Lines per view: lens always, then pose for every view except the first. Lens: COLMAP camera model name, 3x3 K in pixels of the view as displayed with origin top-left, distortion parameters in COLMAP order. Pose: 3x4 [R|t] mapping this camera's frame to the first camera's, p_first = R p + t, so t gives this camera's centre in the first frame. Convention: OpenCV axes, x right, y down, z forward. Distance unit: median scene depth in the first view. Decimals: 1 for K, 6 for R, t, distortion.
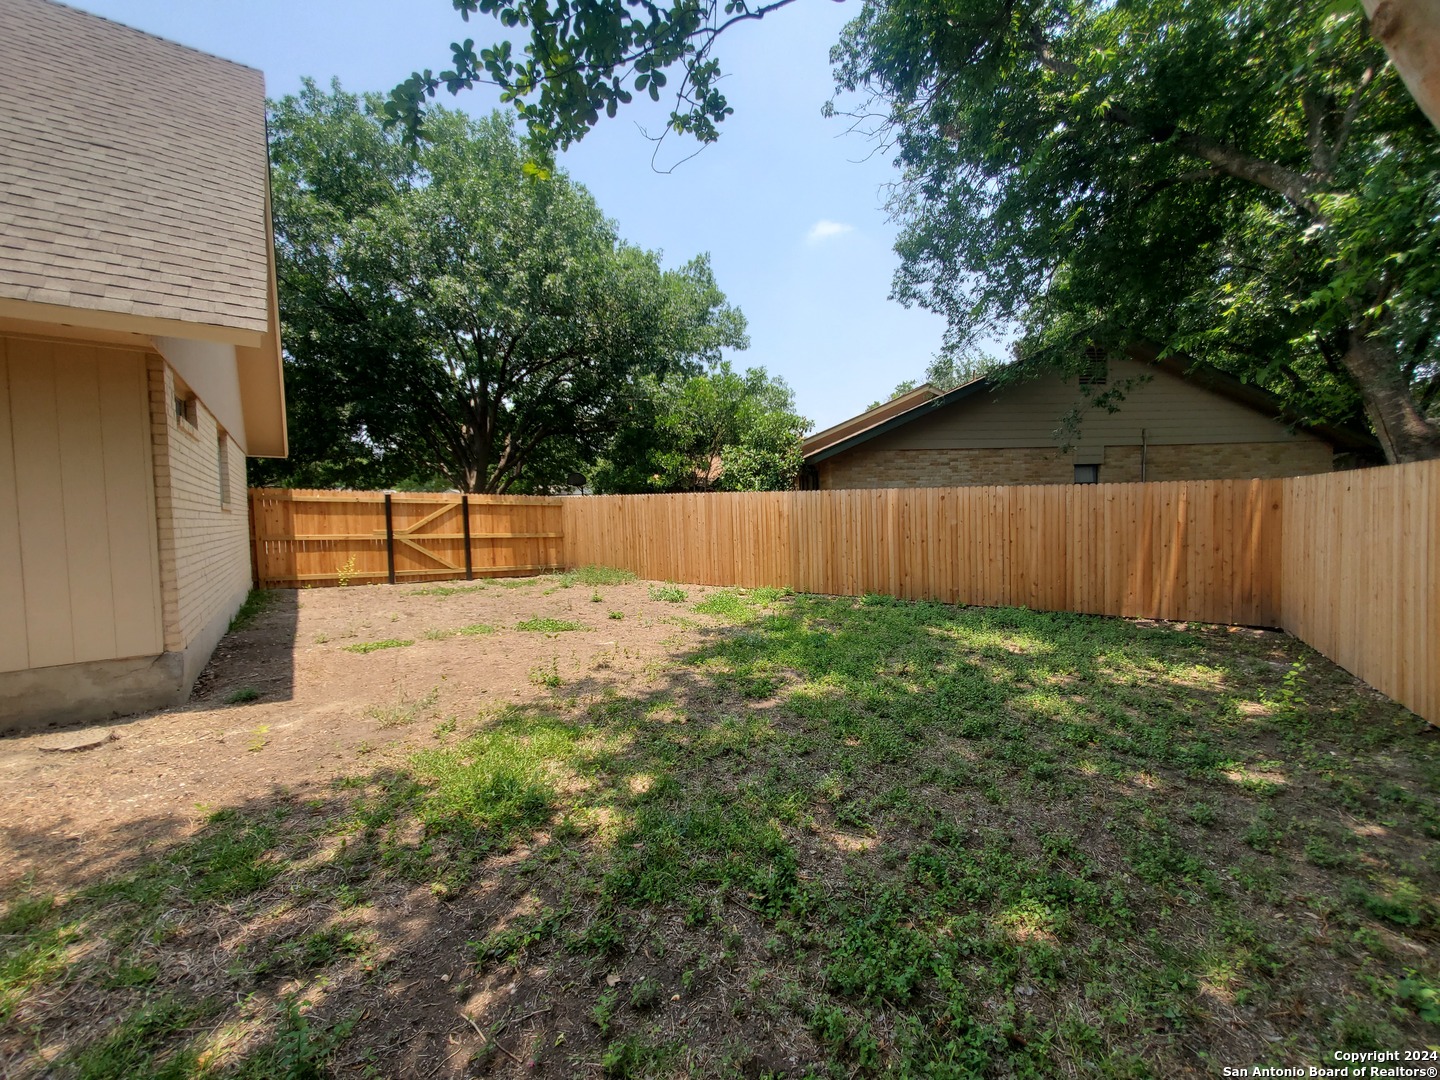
lens RADIAL K [[573.2, 0, 730.0], [0, 573.2, 541.6], [0, 0, 1]] dist [-0.000199, 0.000415]
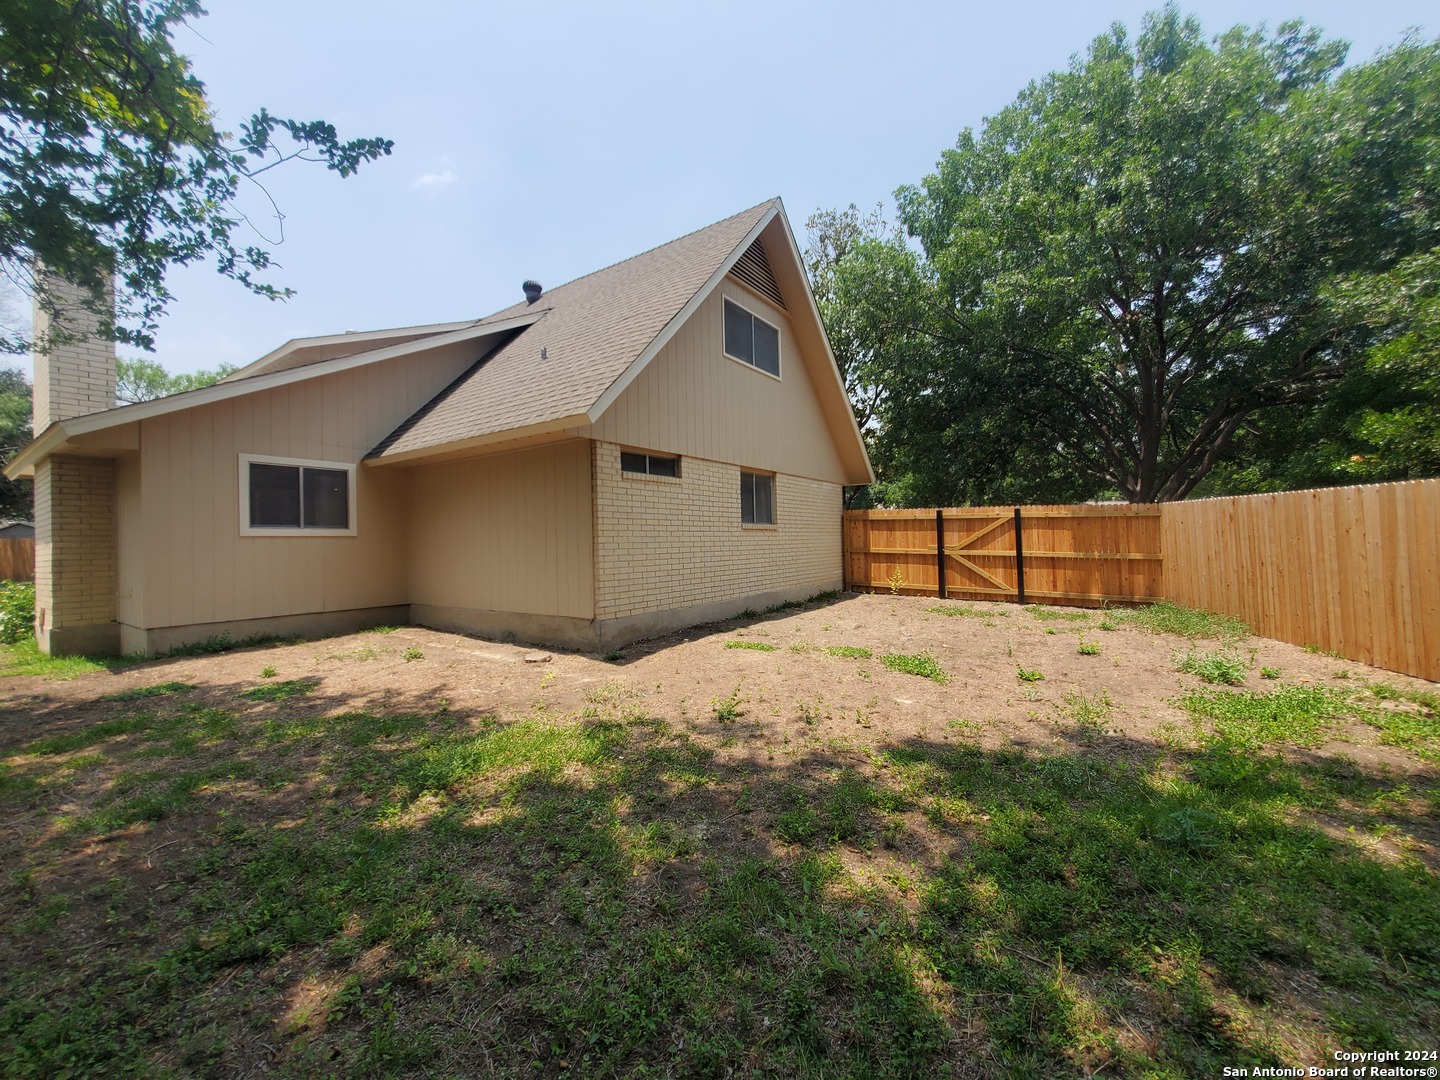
lens RADIAL K [[573.2, 0, 726.2], [0, 573.2, 545.3], [0, 0, 1]] dist [-0.000199, 0.000415]
pose [[0.311660, 0.020516, -0.949972, 0.268296], [-0.035607, 0.999317, 0.009900, -0.017484], [0.949526, 0.030740, 0.312178, 0.330667]]
